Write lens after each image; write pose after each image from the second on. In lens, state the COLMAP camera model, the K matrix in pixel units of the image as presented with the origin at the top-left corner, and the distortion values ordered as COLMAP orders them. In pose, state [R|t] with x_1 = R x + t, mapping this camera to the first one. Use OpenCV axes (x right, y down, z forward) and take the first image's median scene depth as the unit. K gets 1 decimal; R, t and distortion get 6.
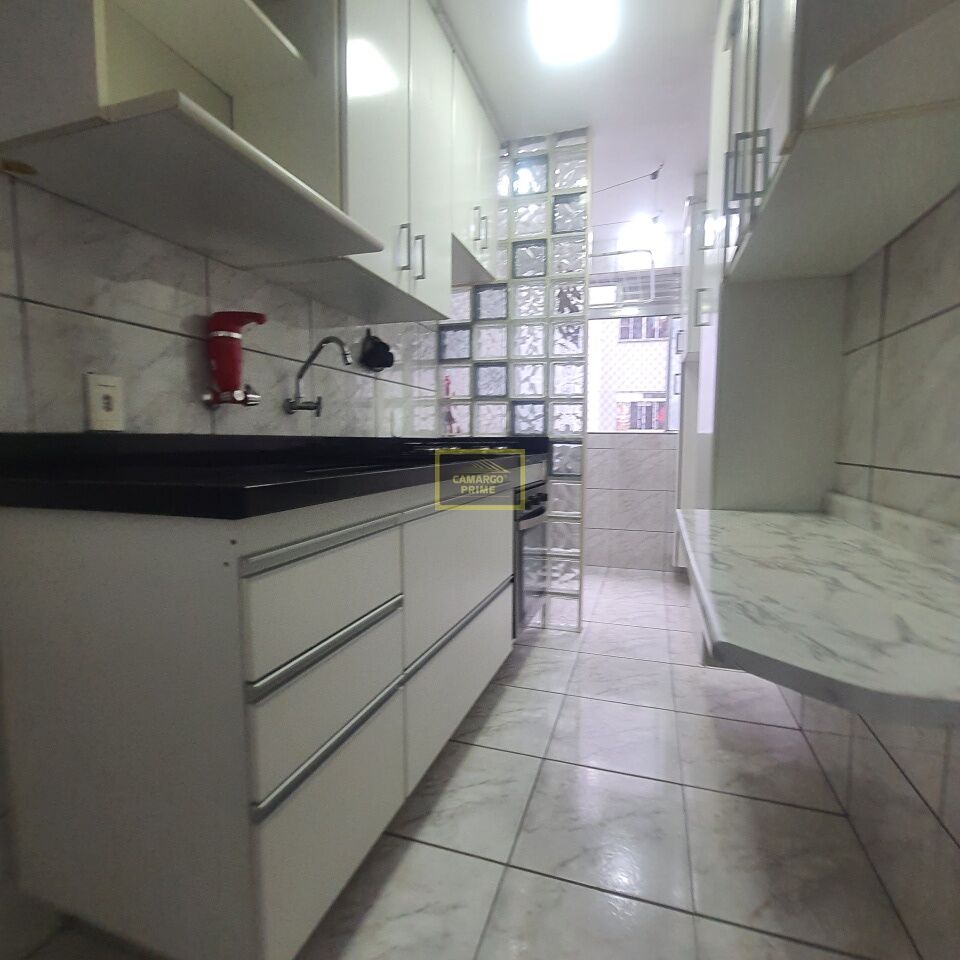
lens RADIAL K [[498.3, 0, 501.6], [0, 498.3, 480.1], [0, 0, 1]] dist [-0.015444, -0.000889]
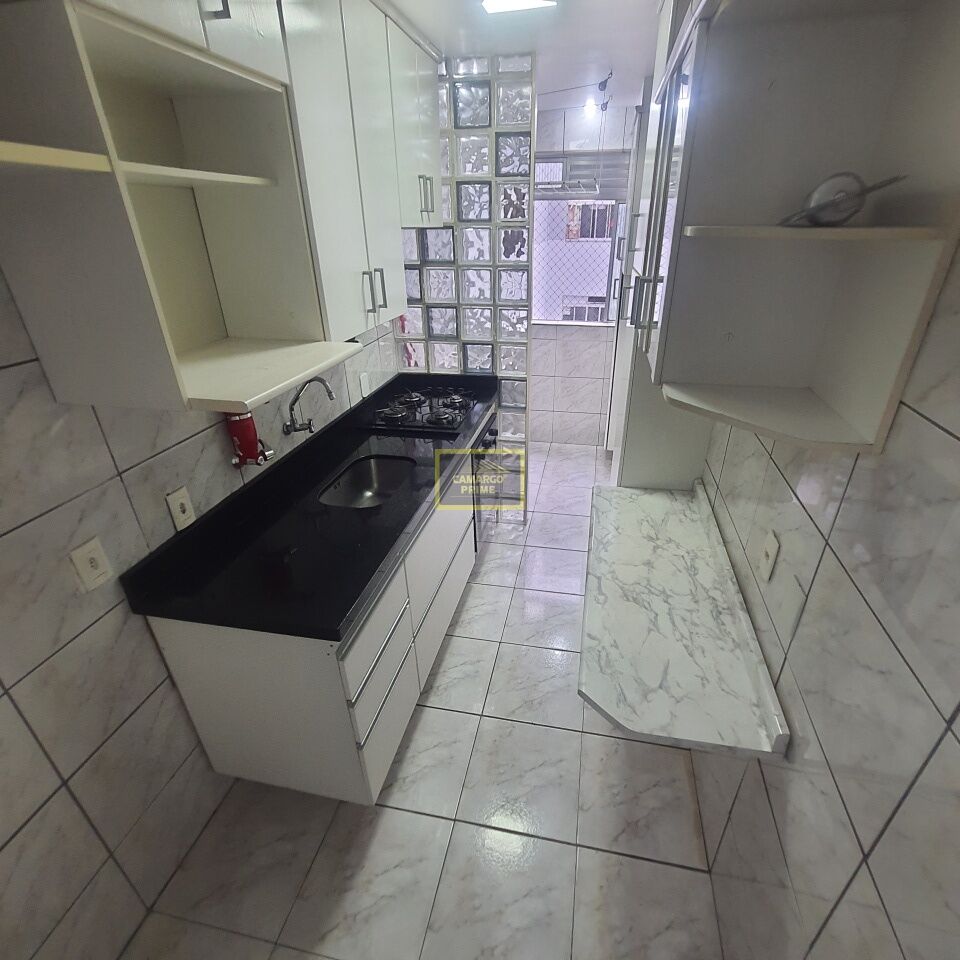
lens RADIAL K [[498.3, 0, 501.6], [0, 498.3, 480.1], [0, 0, 1]] dist [-0.015444, -0.000889]
pose [[0.994311, -0.059400, 0.088412, -0.010854], [0.021521, 0.924975, 0.379419, -0.295459], [-0.104316, -0.375358, 0.920991, -0.138273]]
